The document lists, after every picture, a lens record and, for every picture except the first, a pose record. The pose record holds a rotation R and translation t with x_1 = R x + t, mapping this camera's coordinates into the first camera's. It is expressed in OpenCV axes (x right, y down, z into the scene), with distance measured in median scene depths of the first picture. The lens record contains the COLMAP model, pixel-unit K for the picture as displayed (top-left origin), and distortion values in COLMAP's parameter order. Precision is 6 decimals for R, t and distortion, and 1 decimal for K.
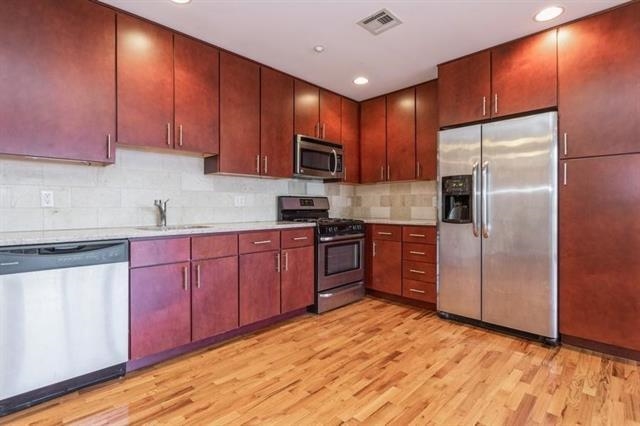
lens RADIAL K [[308.4, 0, 319.9], [0, 308.4, 209.3], [0, 0, 1]] dist [-0.001625, -0.000148]
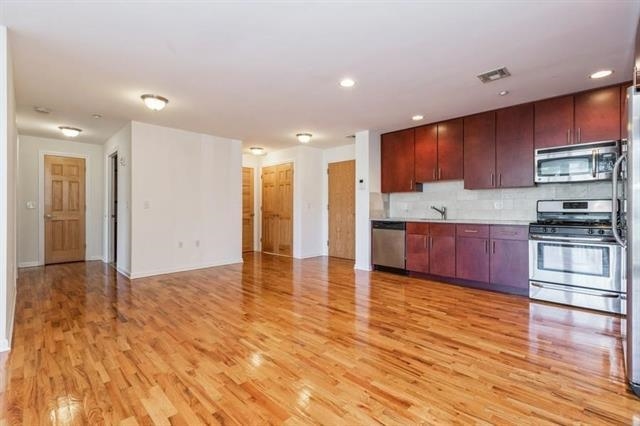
lens RADIAL K [[289.1, 0, 318.6], [0, 289.1, 210.0], [0, 0, 1]] dist [0.001374, 0.000311]
pose [[0.005536, 0.009668, -0.999938, 1.407090], [-0.005328, 0.999939, 0.009639, -0.016159], [0.999970, 0.005274, 0.005587, 0.199085]]
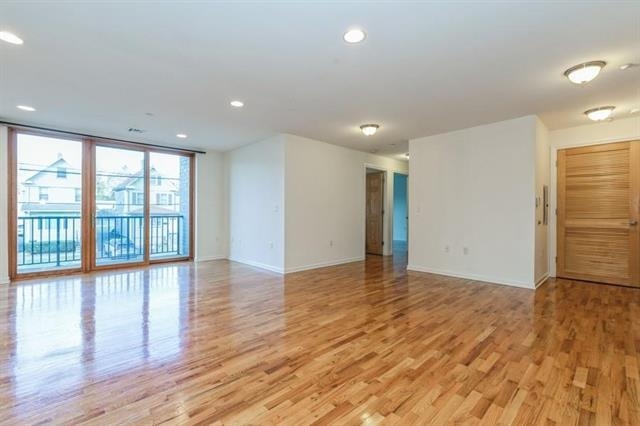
lens RADIAL K [[290.1, 0, 324.5], [0, 290.1, 214.5], [0, 0, 1]] dist [-0.001099, -0.000076]
pose [[-0.999667, 0.004394, 0.025444, 0.171392], [0.004717, 0.999909, 0.012630, -0.014763], [-0.025386, 0.012746, -0.999596, 1.279309]]
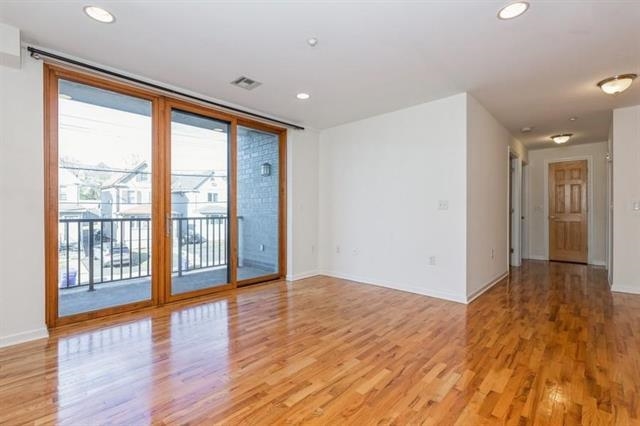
lens RADIAL K [[289.1, 0, 318.6], [0, 289.1, 210.0], [0, 0, 1]] dist [0.001374, 0.000311]
pose [[-0.999659, 0.006631, -0.025274, 1.234418], [0.006673, 0.999977, -0.001565, -0.011296], [0.025263, -0.001733, -0.999679, 0.582770]]
